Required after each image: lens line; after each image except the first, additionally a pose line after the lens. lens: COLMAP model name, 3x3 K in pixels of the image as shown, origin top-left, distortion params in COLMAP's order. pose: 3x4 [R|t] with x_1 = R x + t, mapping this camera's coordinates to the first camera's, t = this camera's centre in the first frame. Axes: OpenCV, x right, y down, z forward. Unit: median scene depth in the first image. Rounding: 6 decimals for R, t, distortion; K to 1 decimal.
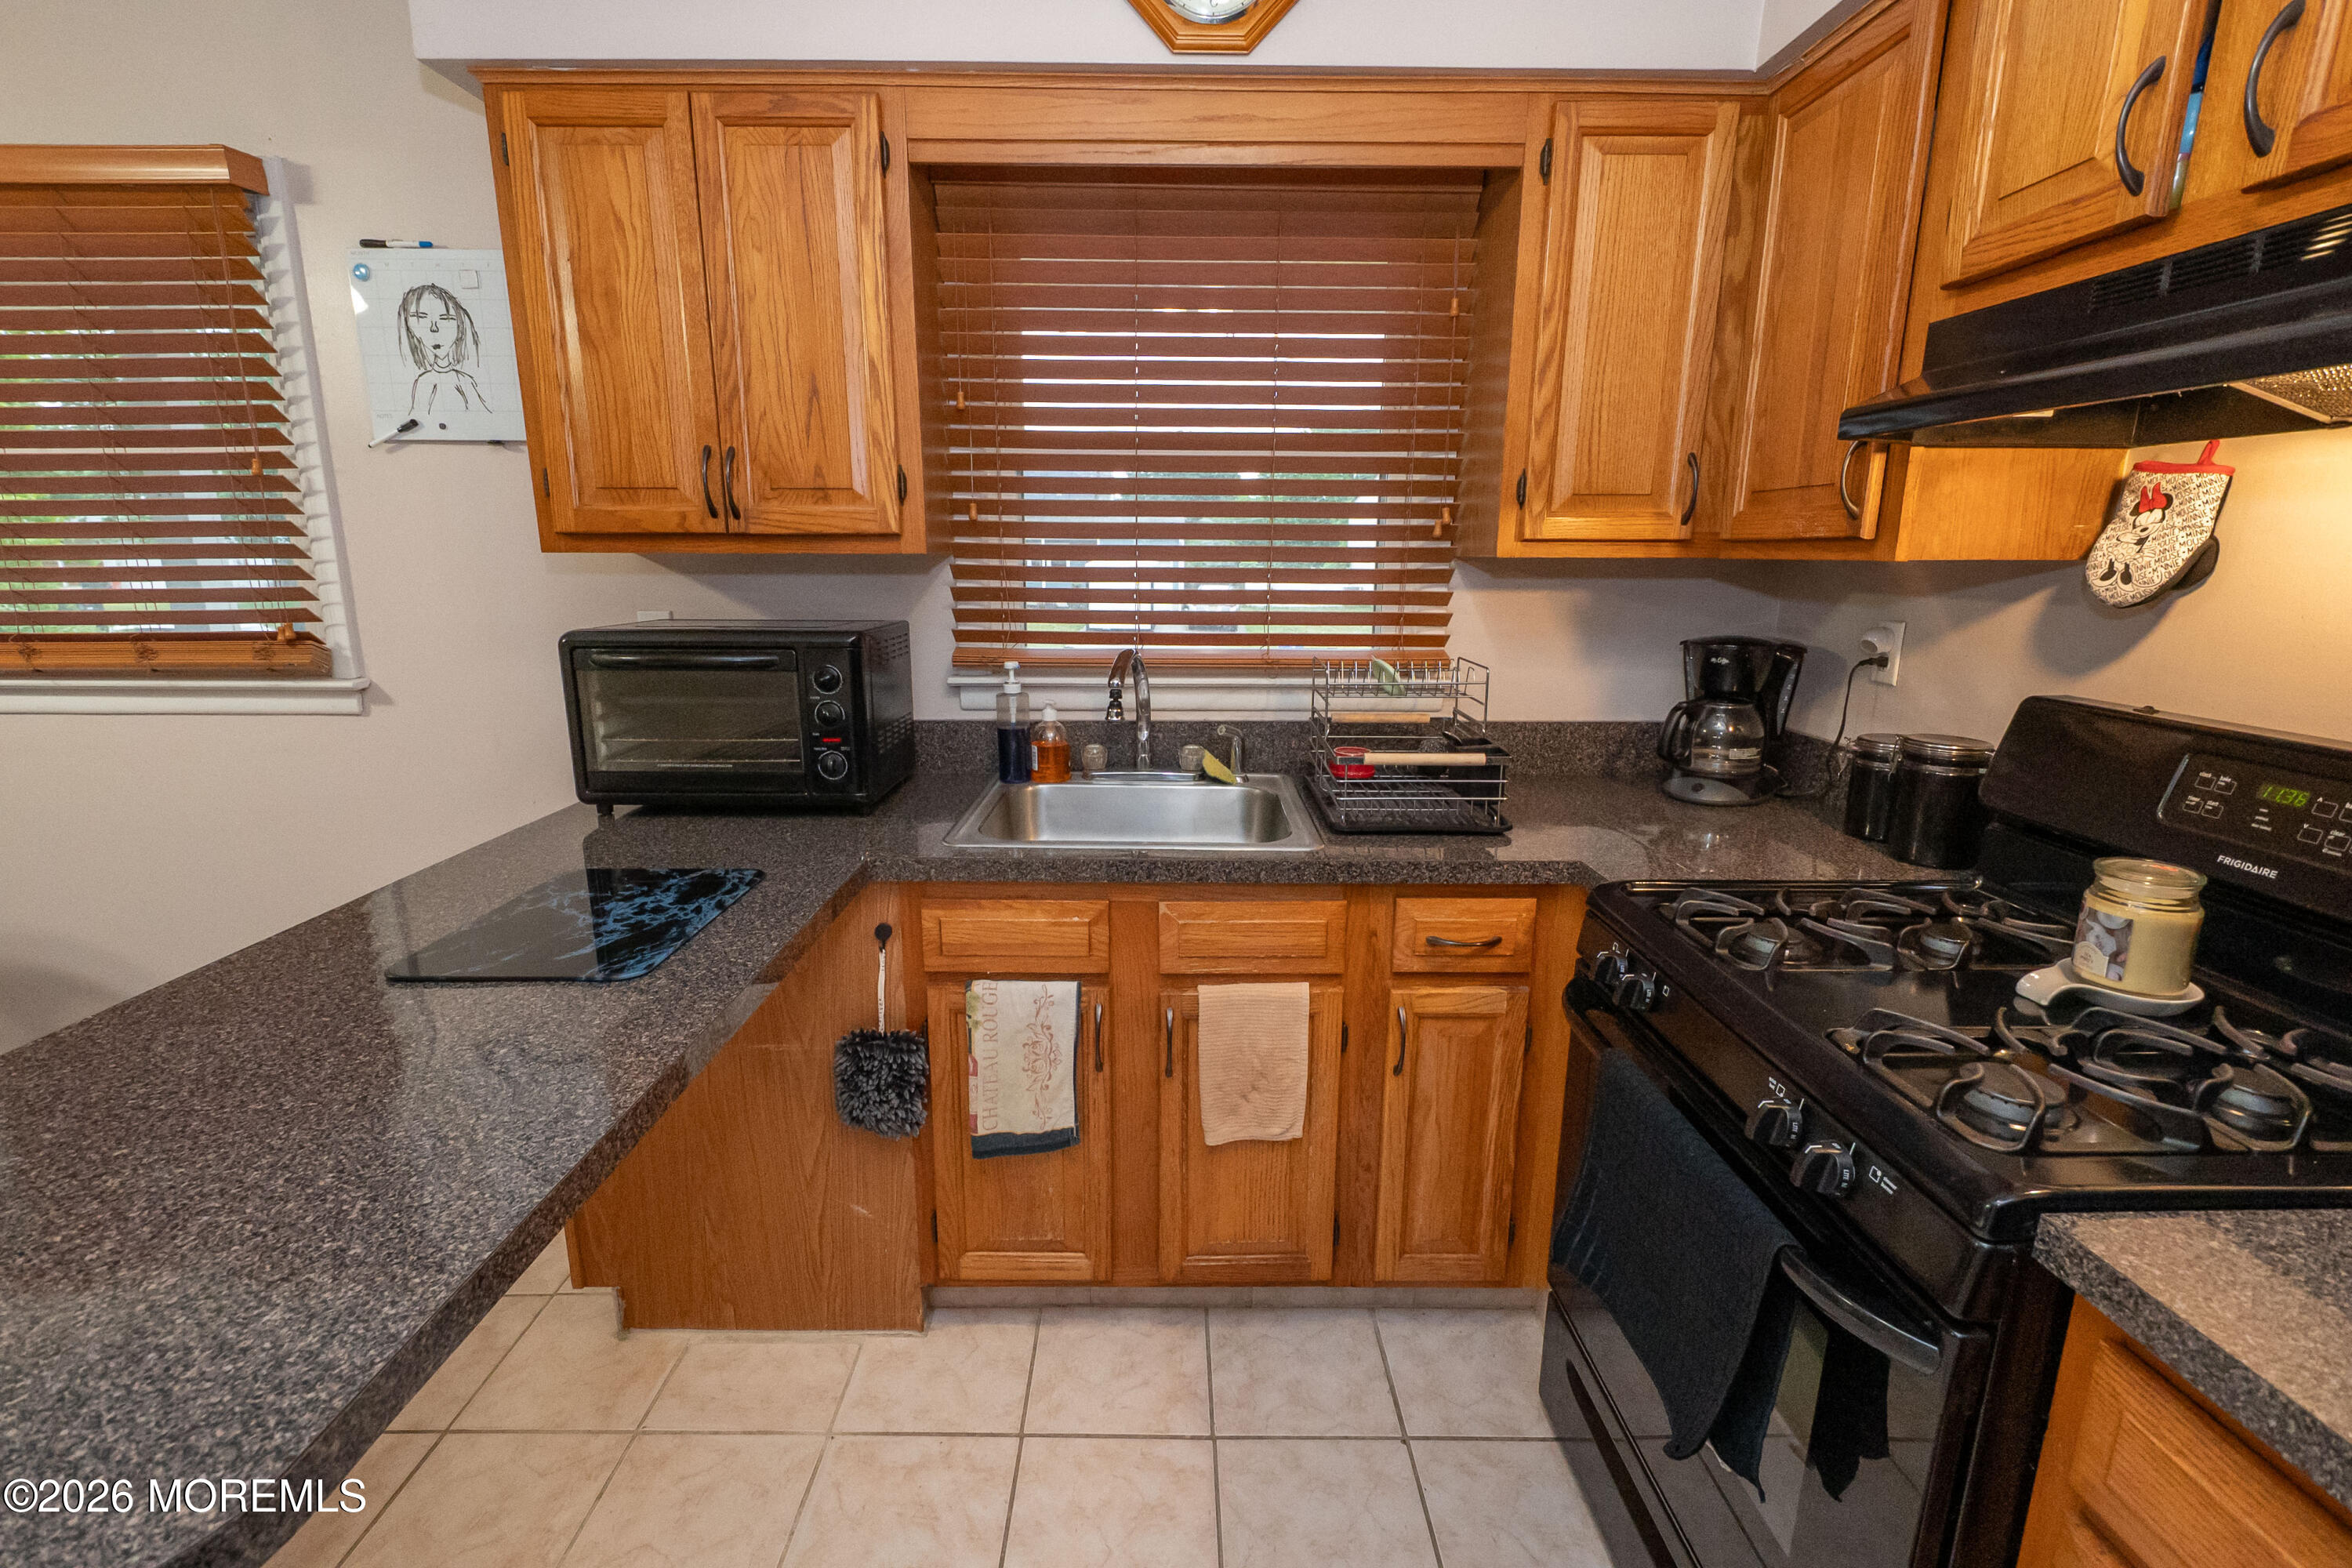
lens RADIAL K [[1035.9, 0, 1176.0], [0, 1035.9, 784.0], [0, 0, 1]] dist [0.010888, -0.008451]
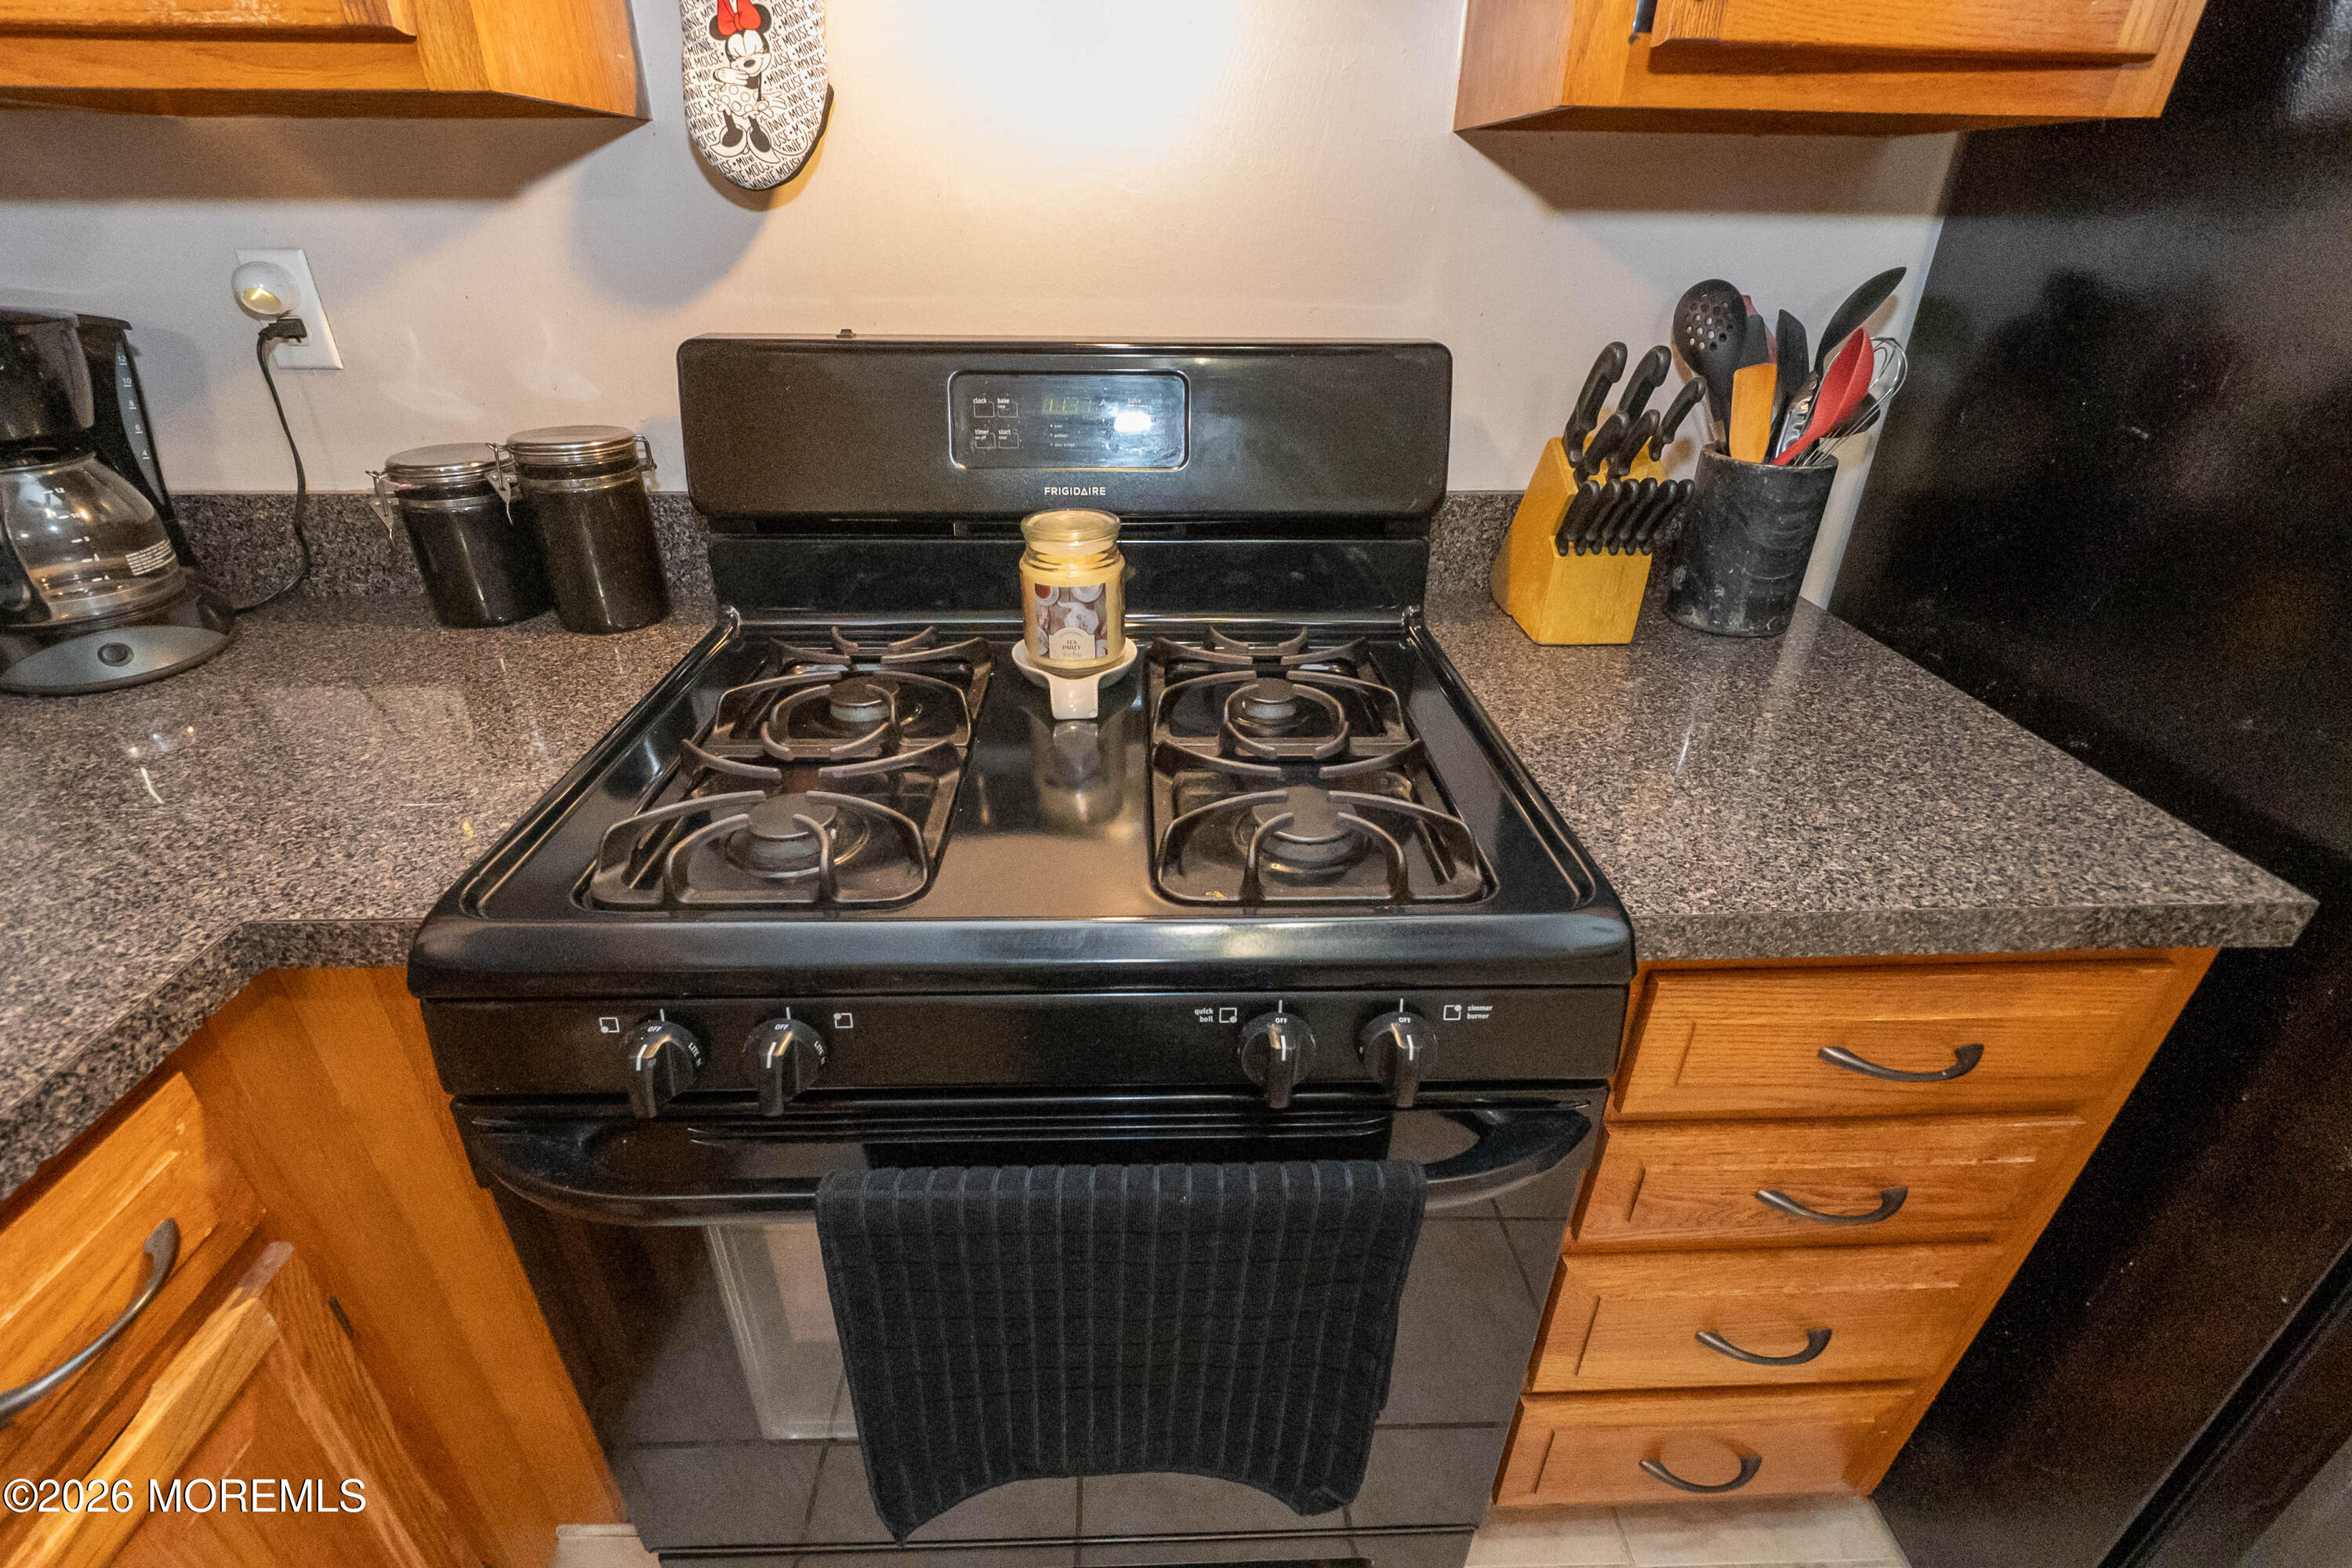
lens RADIAL K [[1039.8, 0, 1137.6], [0, 1039.8, 783.3], [0, 0, 1]] dist [-0.000627, 0.000004]
pose [[-0.013868, -0.487869, 0.872807, 0.059846], [0.213192, 0.851376, 0.479278, -0.084125], [-0.976912, 0.192722, 0.092203, 0.584077]]
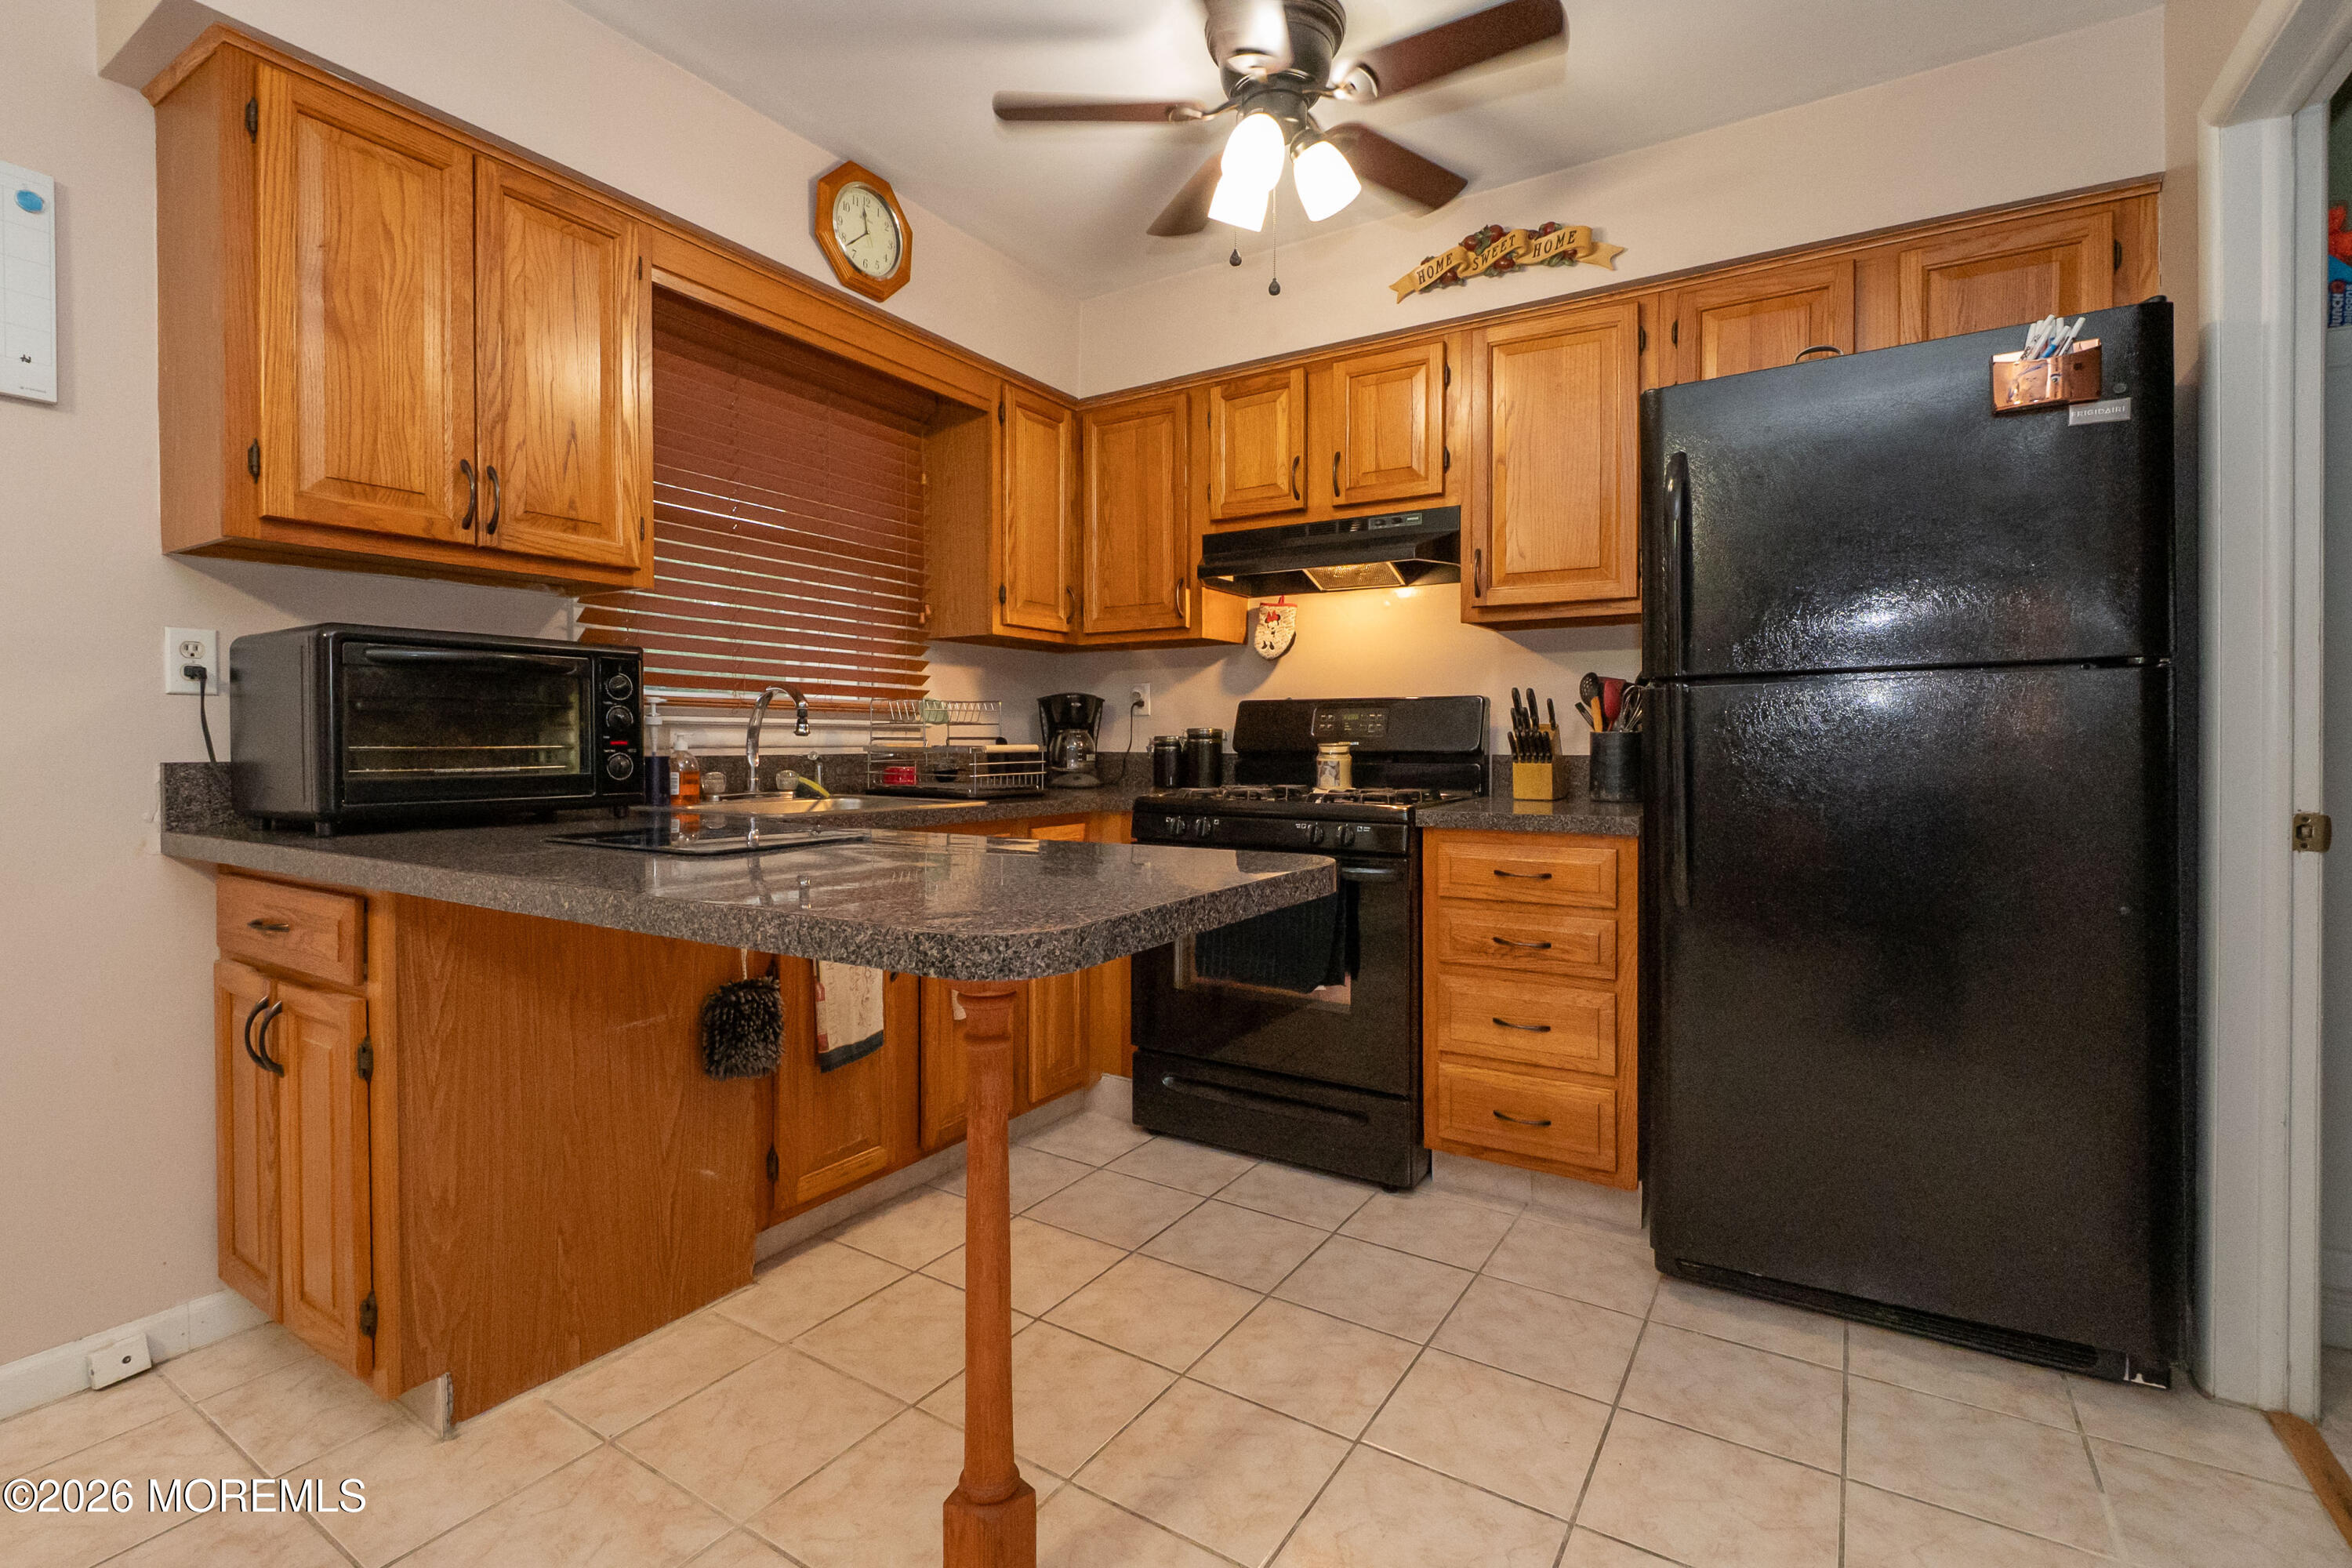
lens RADIAL K [[1084.1, 0, 1137.7], [0, 1084.1, 758.6], [0, 0, 1]] dist [0.010037, -0.010759]
pose [[0.555906, -0.010571, 0.831178, -1.044642], [0.182634, 0.977039, -0.109722, 0.211474], [-0.810934, 0.212796, 0.545073, -0.056138]]
